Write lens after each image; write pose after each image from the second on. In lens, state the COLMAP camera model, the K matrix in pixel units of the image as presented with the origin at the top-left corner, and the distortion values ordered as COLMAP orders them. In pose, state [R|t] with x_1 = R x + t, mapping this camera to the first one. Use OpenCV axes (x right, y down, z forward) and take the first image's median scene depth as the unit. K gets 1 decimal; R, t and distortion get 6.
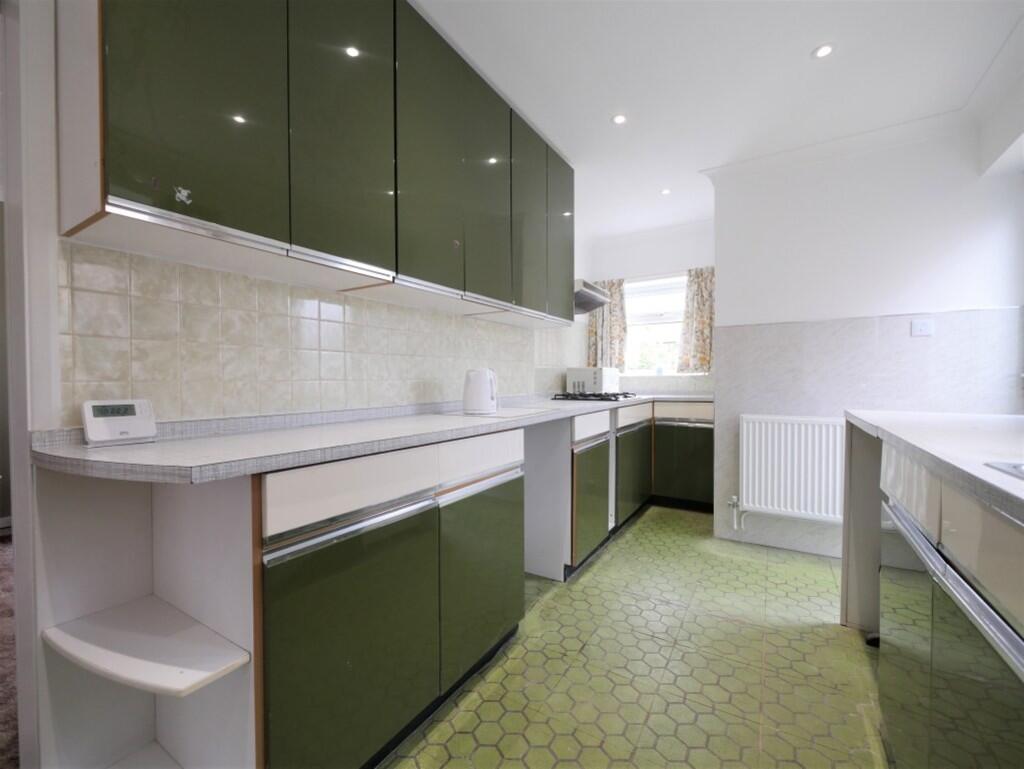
lens RADIAL K [[436.3, 0, 512.0], [0, 436.3, 383.3], [0, 0, 1]] dist [-0.001595, -0.000081]
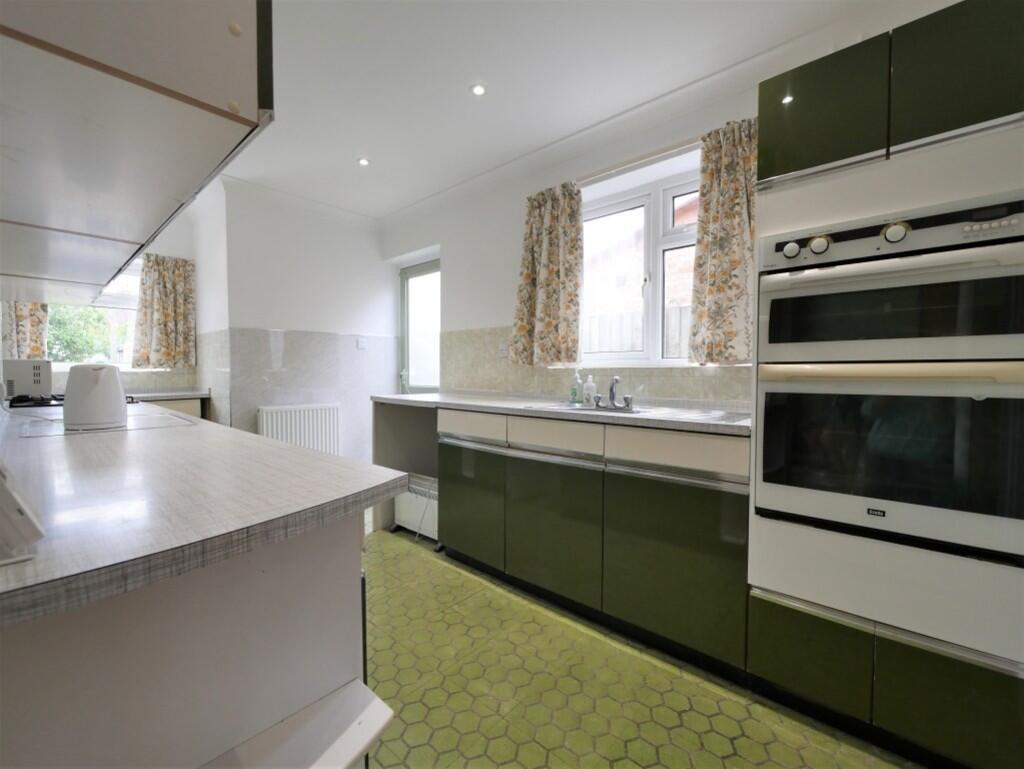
lens RADIAL K [[436.3, 0, 511.2], [0, 436.3, 382.4], [0, 0, 1]] dist [-0.001595, -0.000081]
pose [[0.174489, -0.018898, 0.984478, -0.357233], [0.008617, 0.999807, 0.017665, -0.004727], [-0.984621, 0.005400, 0.174618, 0.107971]]
